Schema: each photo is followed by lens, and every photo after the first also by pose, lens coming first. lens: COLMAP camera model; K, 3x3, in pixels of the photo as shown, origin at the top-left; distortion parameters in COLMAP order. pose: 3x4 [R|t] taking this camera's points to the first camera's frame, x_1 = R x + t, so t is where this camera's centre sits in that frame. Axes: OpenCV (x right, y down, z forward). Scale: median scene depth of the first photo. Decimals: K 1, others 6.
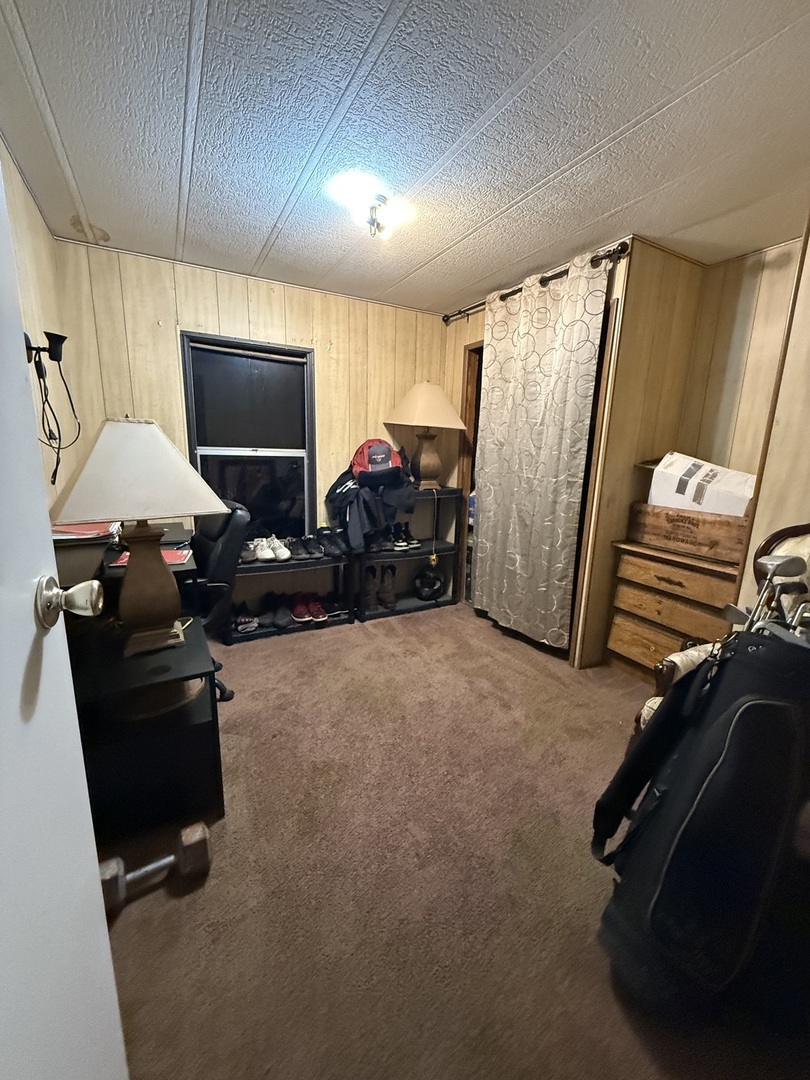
lens RADIAL K [[430.9, 0, 405.0], [0, 430.9, 537.4], [0, 0, 1]] dist [-0.000068, -0.000207]
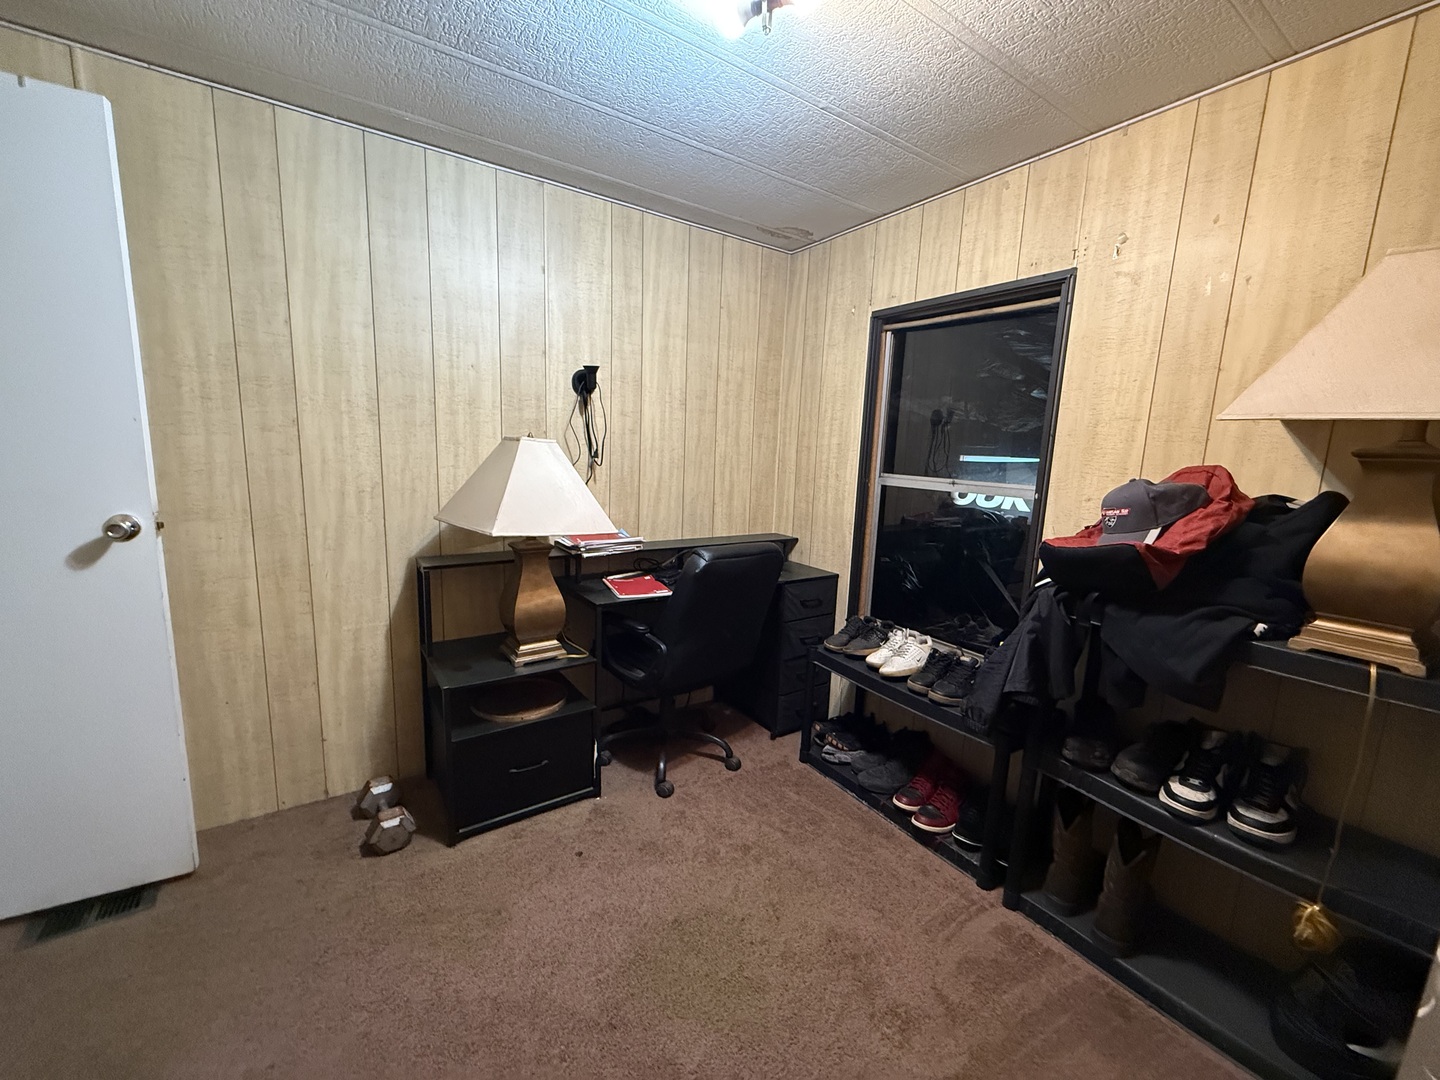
lens RADIAL K [[574.6, 0, 716.4], [0, 574.6, 541.8], [0, 0, 1]] dist [-0.000068, -0.000207]
pose [[0.091222, 0.137838, -0.986245, 0.403156], [-0.240990, 0.963992, 0.112438, -0.143440], [0.966231, 0.227419, 0.121155, 0.652389]]
